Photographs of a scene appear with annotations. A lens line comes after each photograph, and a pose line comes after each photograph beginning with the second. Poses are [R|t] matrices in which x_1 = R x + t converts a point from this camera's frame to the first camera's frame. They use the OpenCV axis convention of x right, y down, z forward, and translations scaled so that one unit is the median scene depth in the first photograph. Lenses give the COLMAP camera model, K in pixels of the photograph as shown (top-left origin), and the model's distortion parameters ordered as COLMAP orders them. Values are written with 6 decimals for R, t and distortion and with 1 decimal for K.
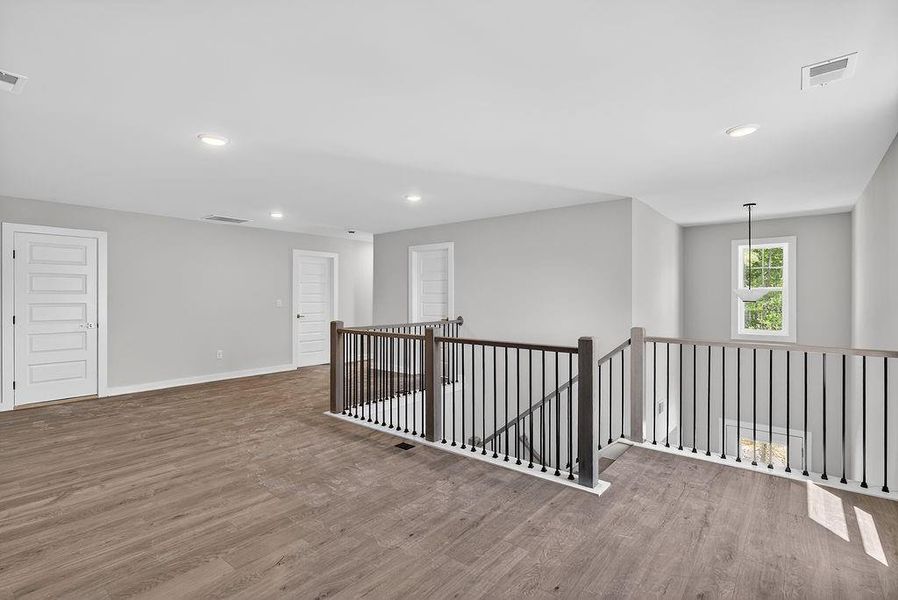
lens RADIAL K [[435.6, 0, 445.6], [0, 435.6, 296.2], [0, 0, 1]] dist [-0.000106, 0.000401]
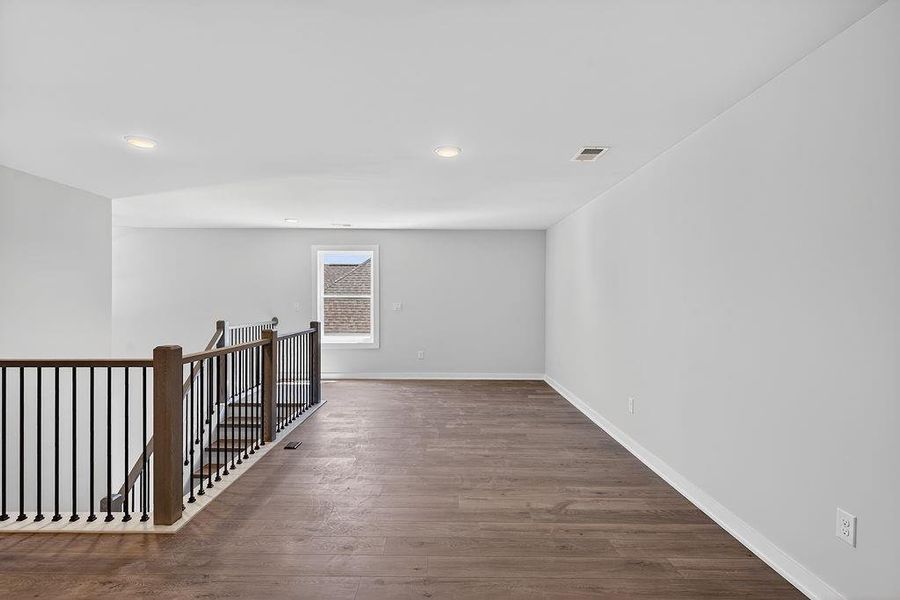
lens RADIAL K [[394.2, 0, 450.3], [0, 394.2, 303.8], [0, 0, 1]] dist [0.001015, 0.000232]
pose [[-0.642833, -0.012230, 0.765908, -1.008244], [-0.009258, 0.999924, 0.008197, 0.002195], [-0.765950, -0.001821, -0.642897, 1.275163]]
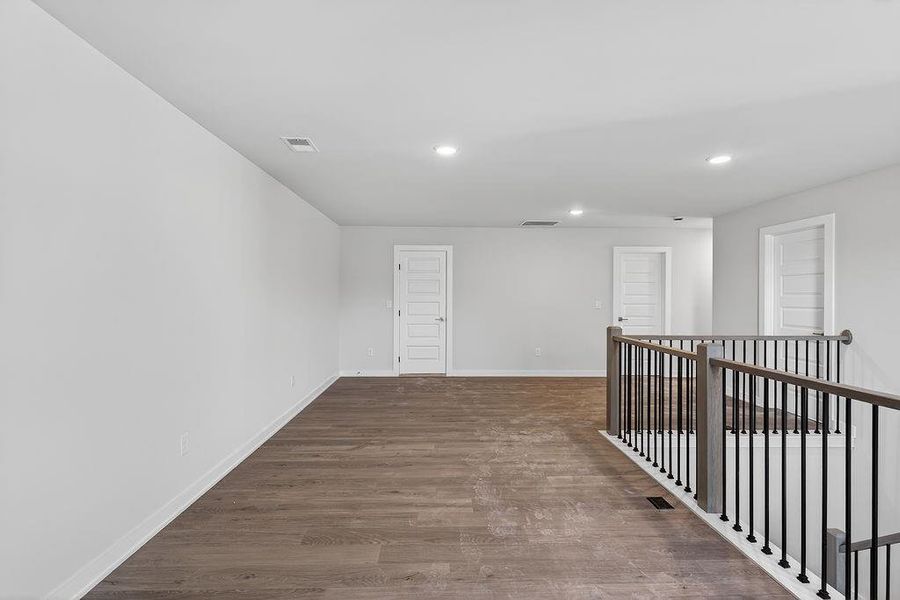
lens RADIAL K [[431.6, 0, 446.7], [0, 431.6, 299.9], [0, 0, 1]] dist [0.003450, 0.001077]
pose [[0.650824, 0.008376, -0.759182, 0.214012], [-0.002476, 0.999957, 0.008910, -0.002184], [0.759224, -0.003919, 0.650817, 0.249091]]
